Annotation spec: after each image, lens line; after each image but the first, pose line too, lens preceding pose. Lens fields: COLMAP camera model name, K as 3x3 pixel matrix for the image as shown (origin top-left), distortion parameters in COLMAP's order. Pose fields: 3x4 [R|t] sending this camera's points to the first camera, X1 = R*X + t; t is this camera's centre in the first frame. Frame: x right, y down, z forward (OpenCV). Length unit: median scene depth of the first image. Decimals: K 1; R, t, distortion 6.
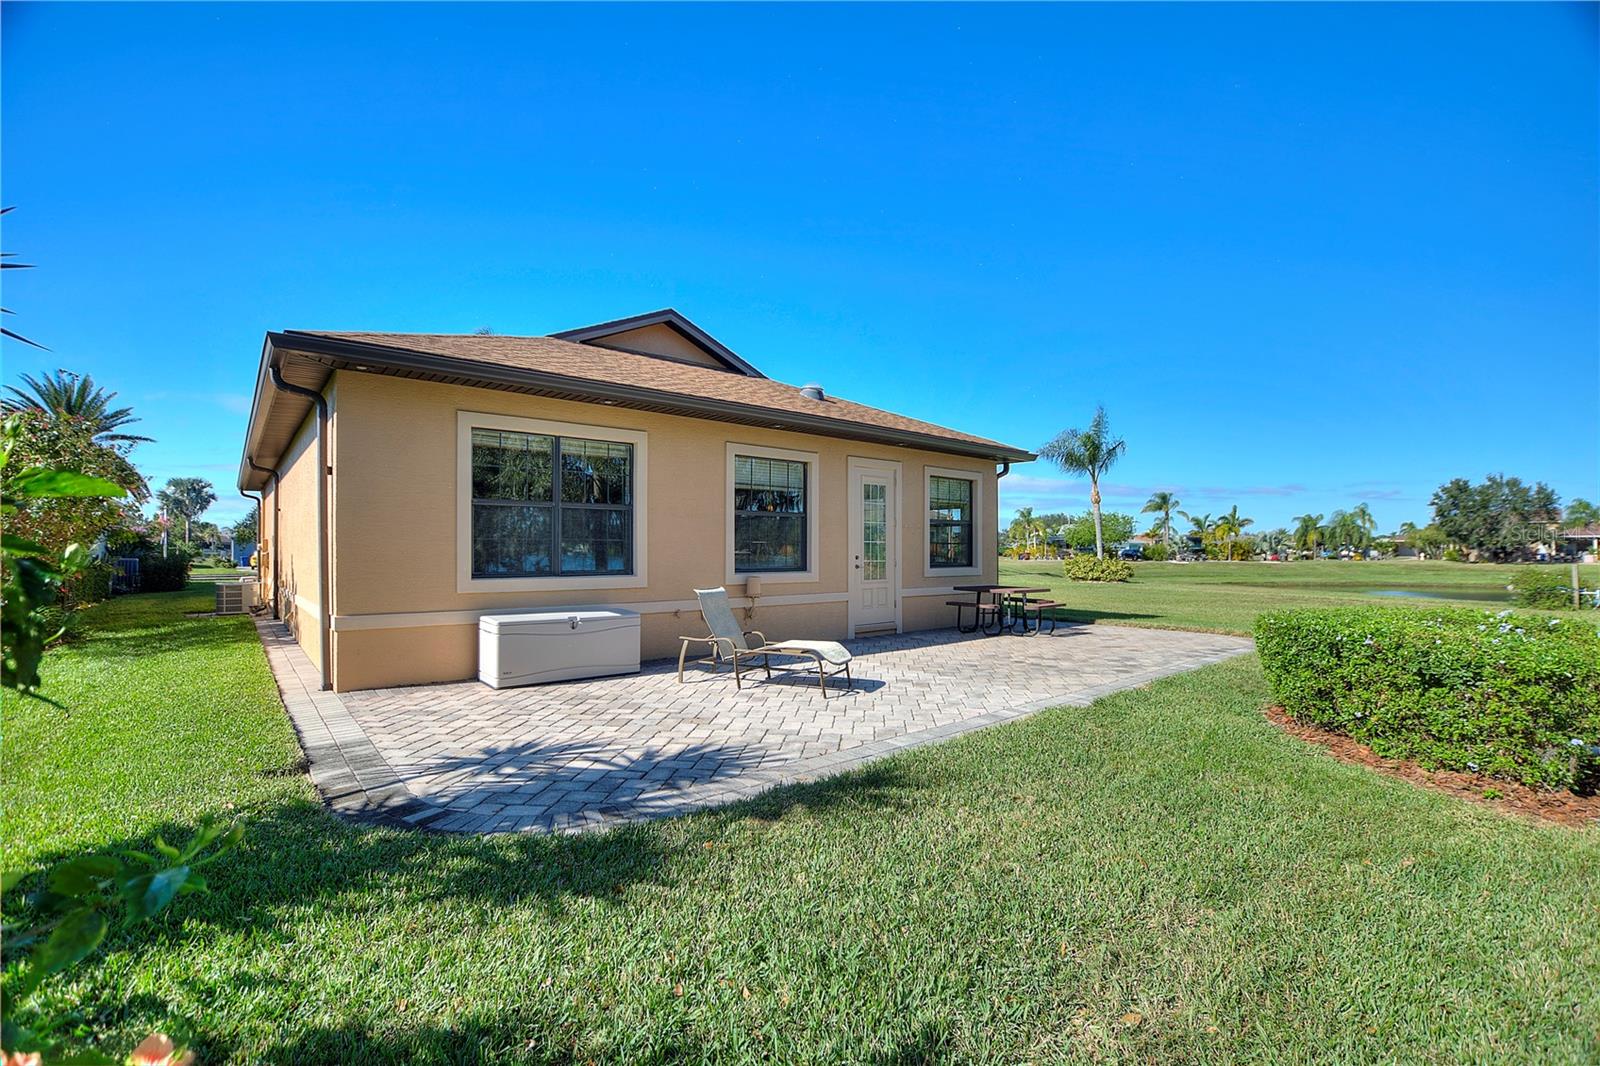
lens RADIAL K [[703.1, 0, 804.8], [0, 703.1, 547.9], [0, 0, 1]] dist [-0.035750, 0.006280]
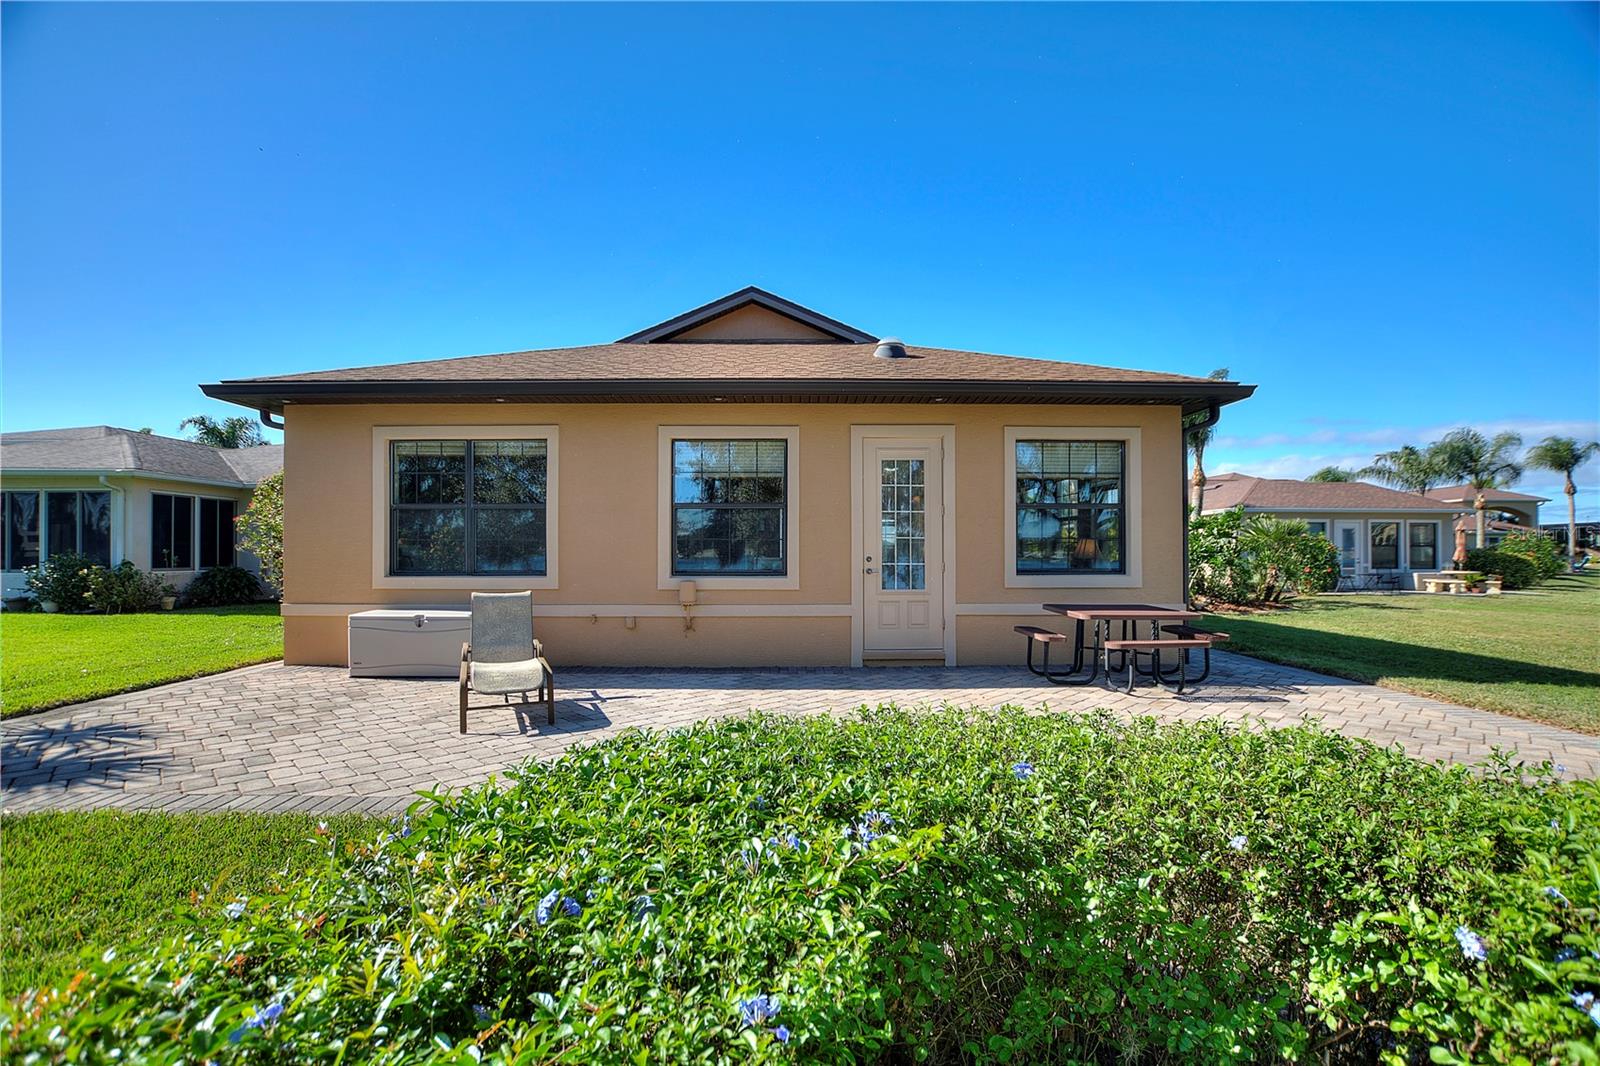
lens RADIAL K [[703.1, 0, 804.8], [0, 703.1, 547.9], [0, 0, 1]] dist [-0.035750, 0.006280]
pose [[0.773689, -0.006057, -0.633537, 0.500553], [0.004776, 0.999982, -0.003727, 0.004492], [0.633548, -0.000142, 0.773704, 0.380238]]
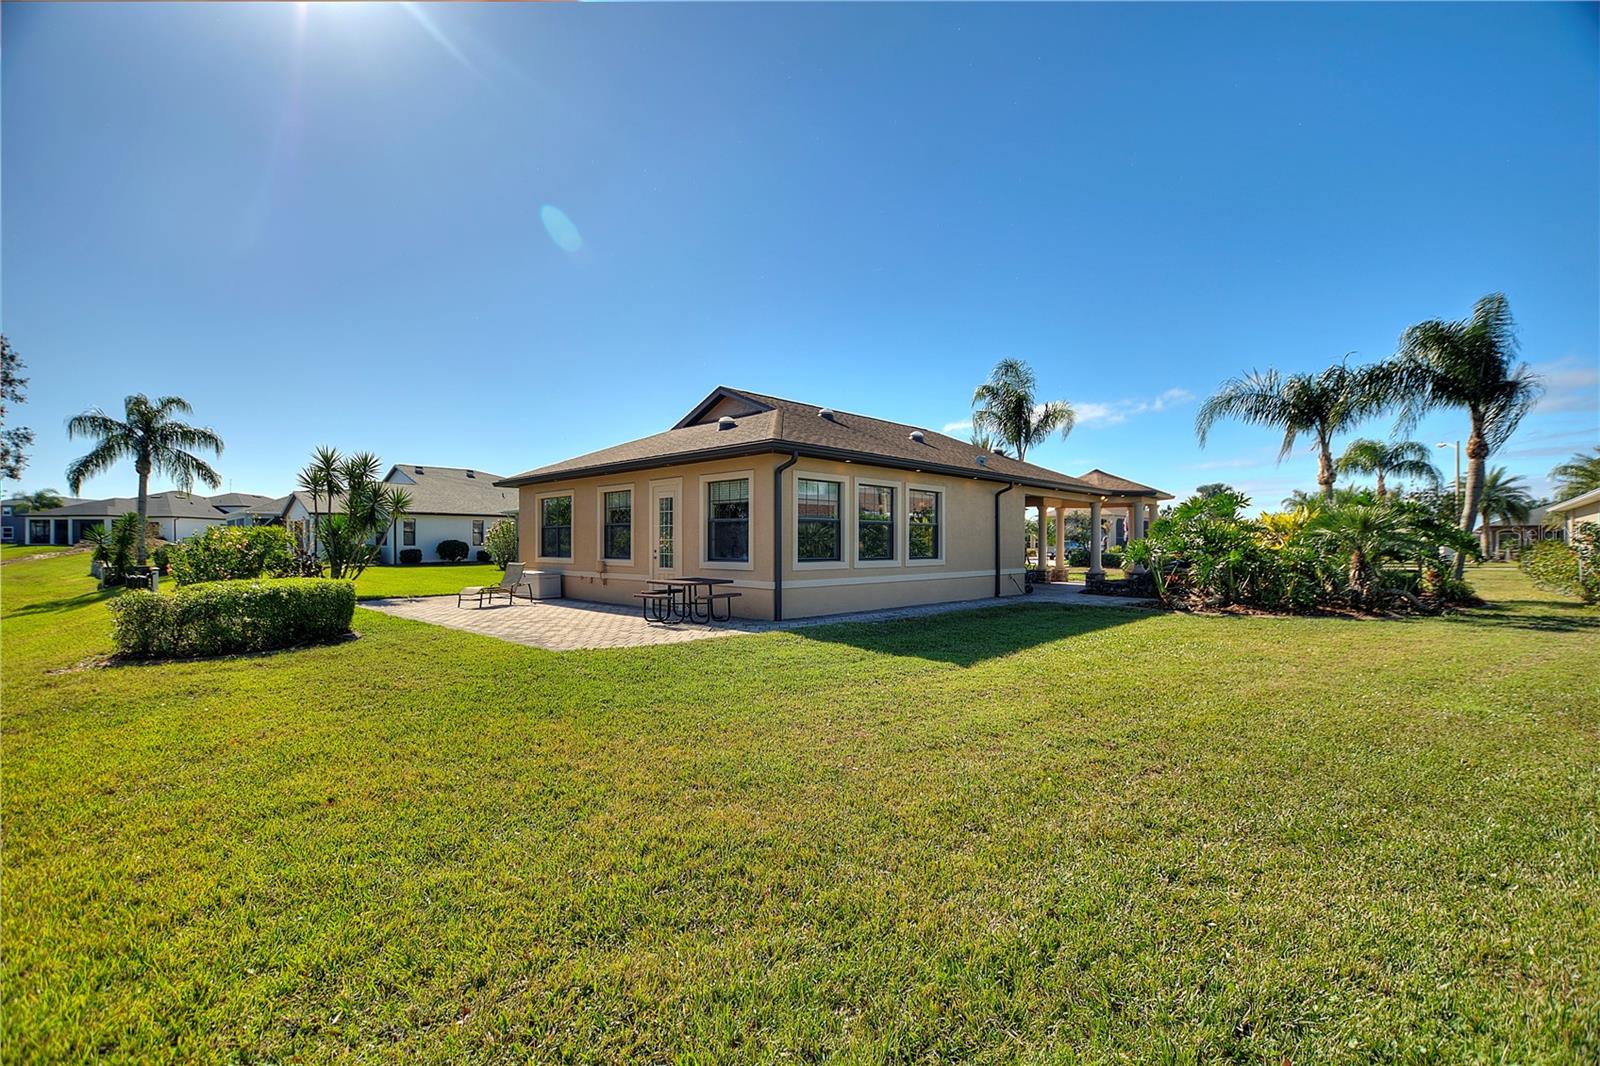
lens RADIAL K [[703.1, 0, 804.8], [0, 703.1, 547.9], [0, 0, 1]] dist [-0.035750, 0.006280]
pose [[0.106385, 0.009938, -0.994275, 1.536458], [-0.003323, 0.999948, 0.009639, -0.008523], [0.994319, 0.002279, 0.106413, 1.162223]]
